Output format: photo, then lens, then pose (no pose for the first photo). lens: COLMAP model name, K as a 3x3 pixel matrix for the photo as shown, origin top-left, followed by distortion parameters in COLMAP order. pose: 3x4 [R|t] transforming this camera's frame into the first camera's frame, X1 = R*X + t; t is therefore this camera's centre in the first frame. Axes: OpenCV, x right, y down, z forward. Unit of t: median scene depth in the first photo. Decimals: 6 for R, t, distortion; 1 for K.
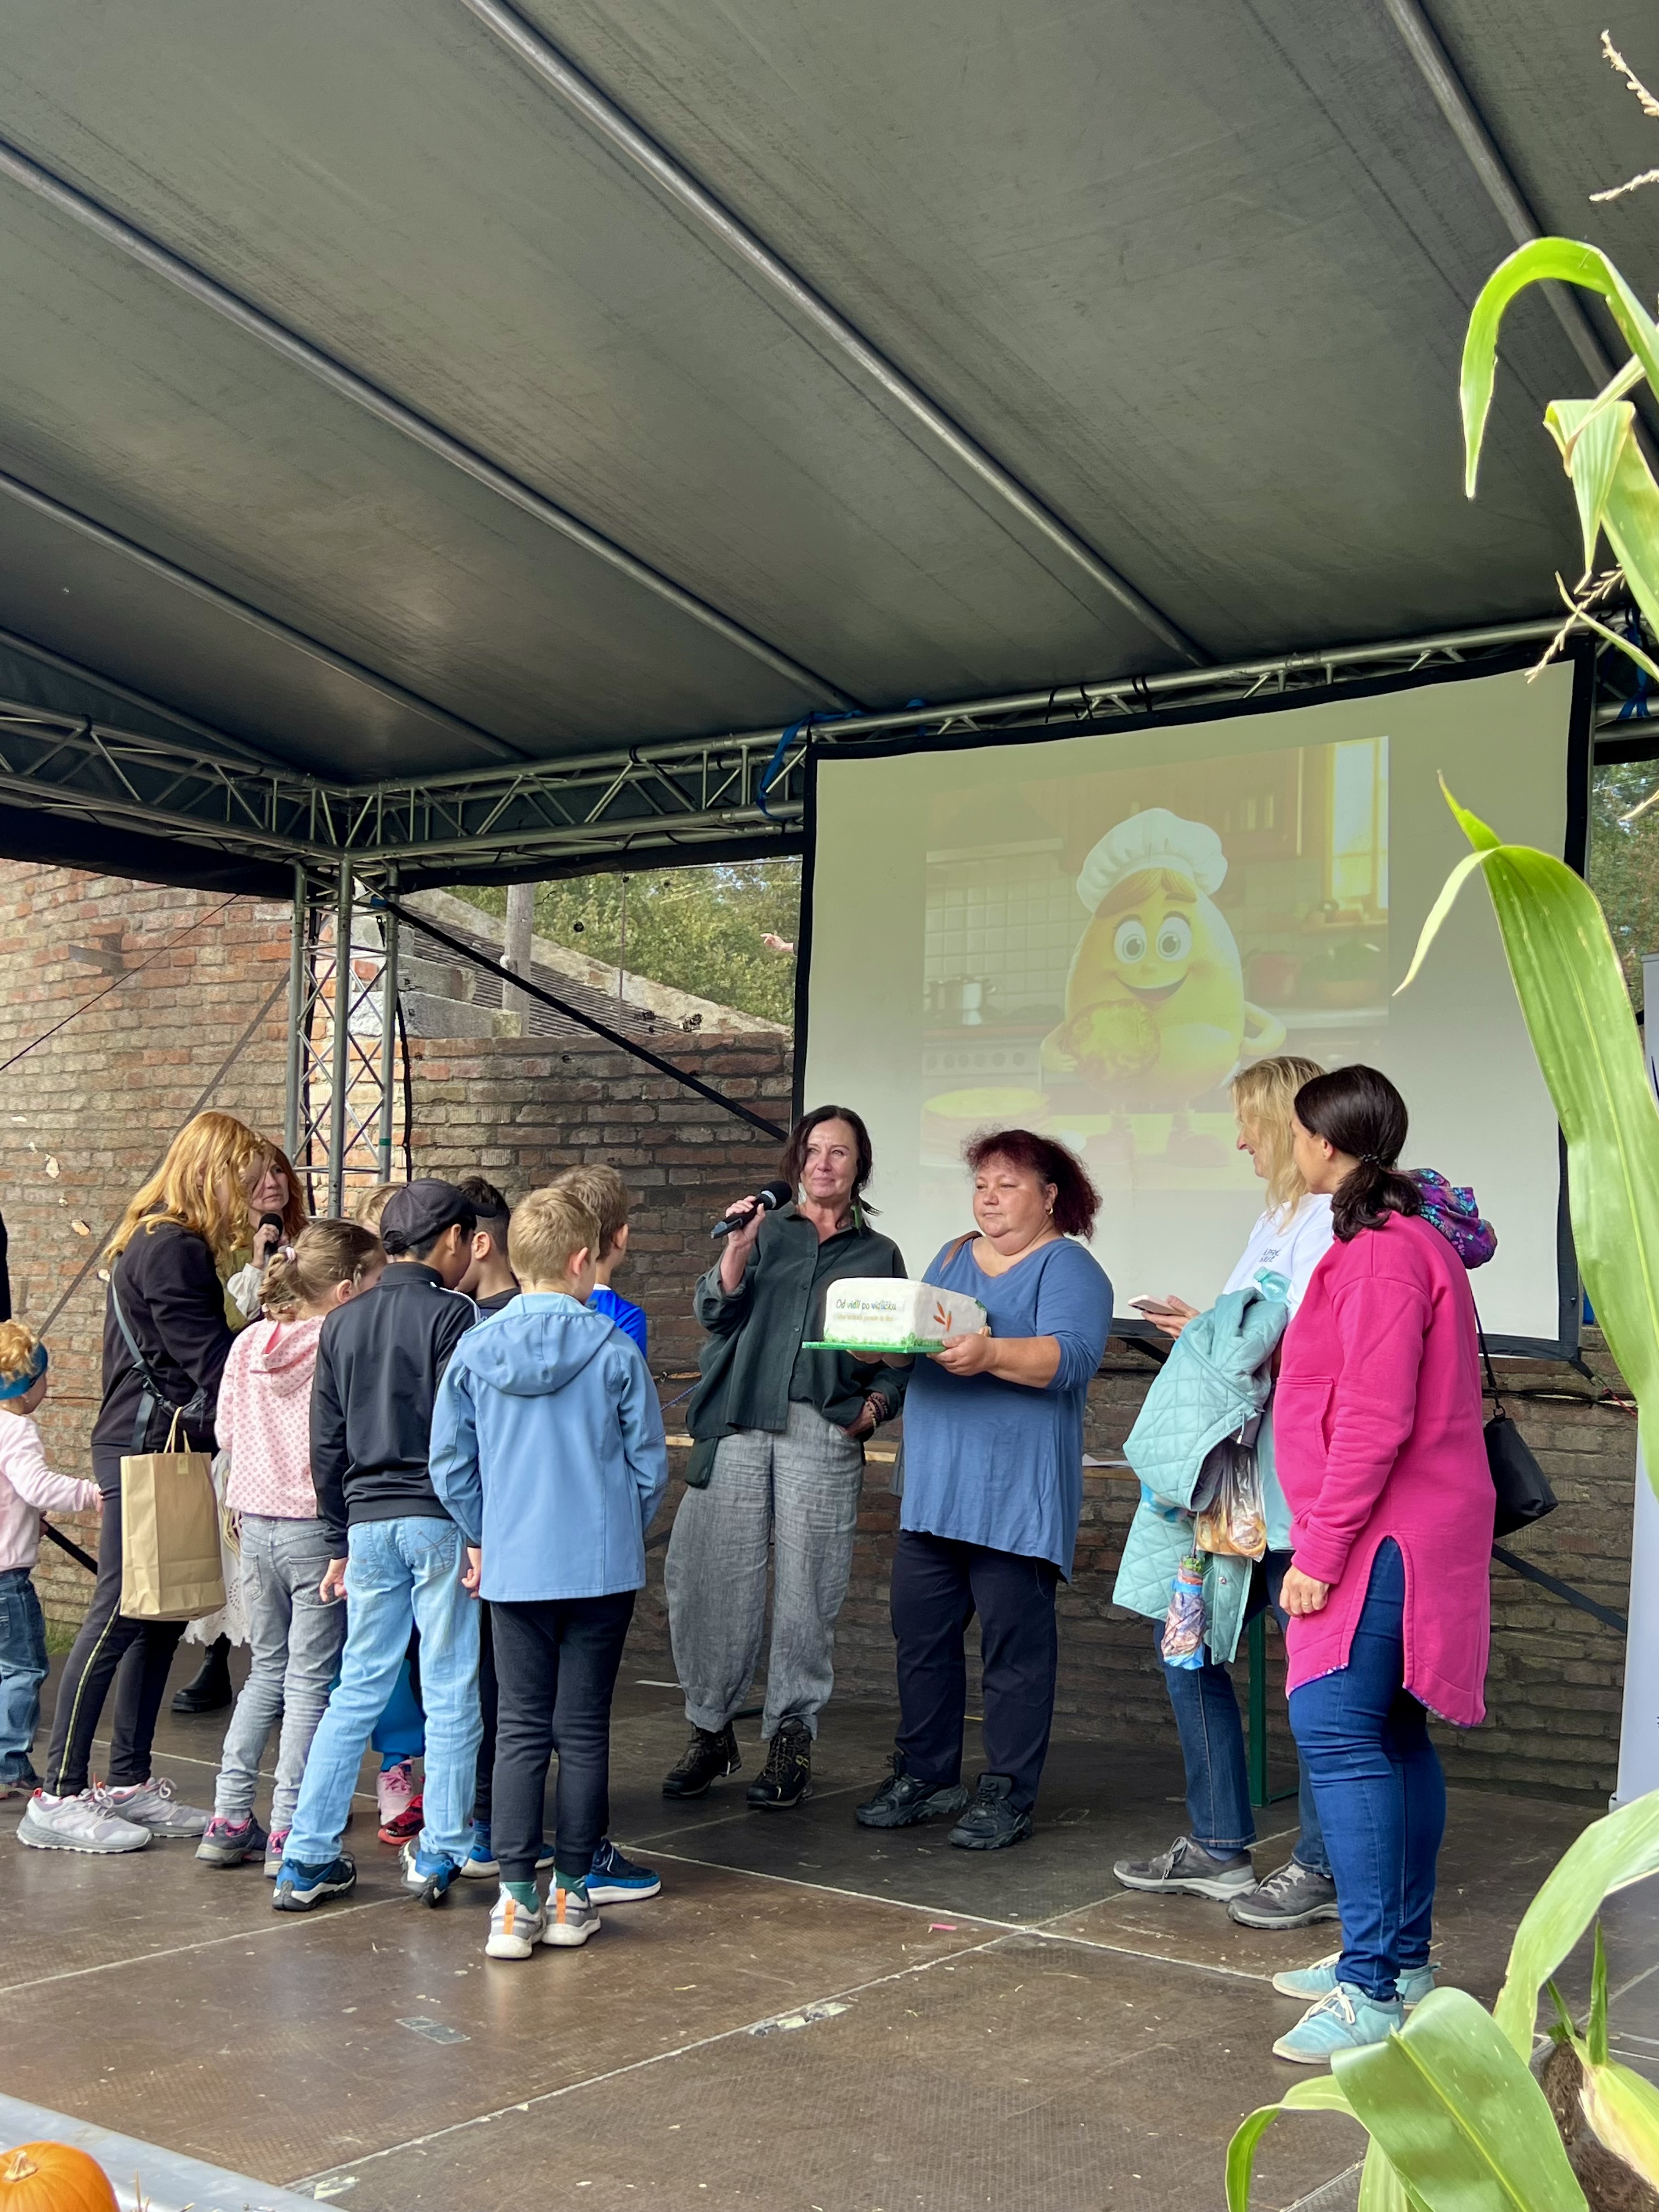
lens RADIAL K [[2393.2, 0, 831.9], [0, 2393.2, 1163.4], [0, 0, 1]] dist [0.075126, -0.027960]
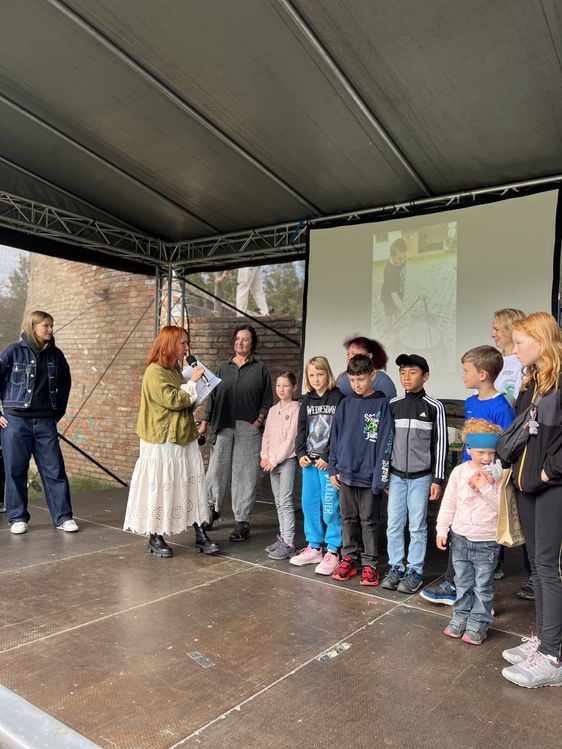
lens RADIAL K [[571.1, 0, 286.1], [0, 571.1, 398.1], [0, 0, 1]] dist [0.003035, -0.007373]
pose [[0.999965, 0.007275, -0.004210, -0.034010], [-0.006988, 0.997901, 0.064379, 0.014303], [0.004670, -0.064347, 0.997917, 0.189674]]
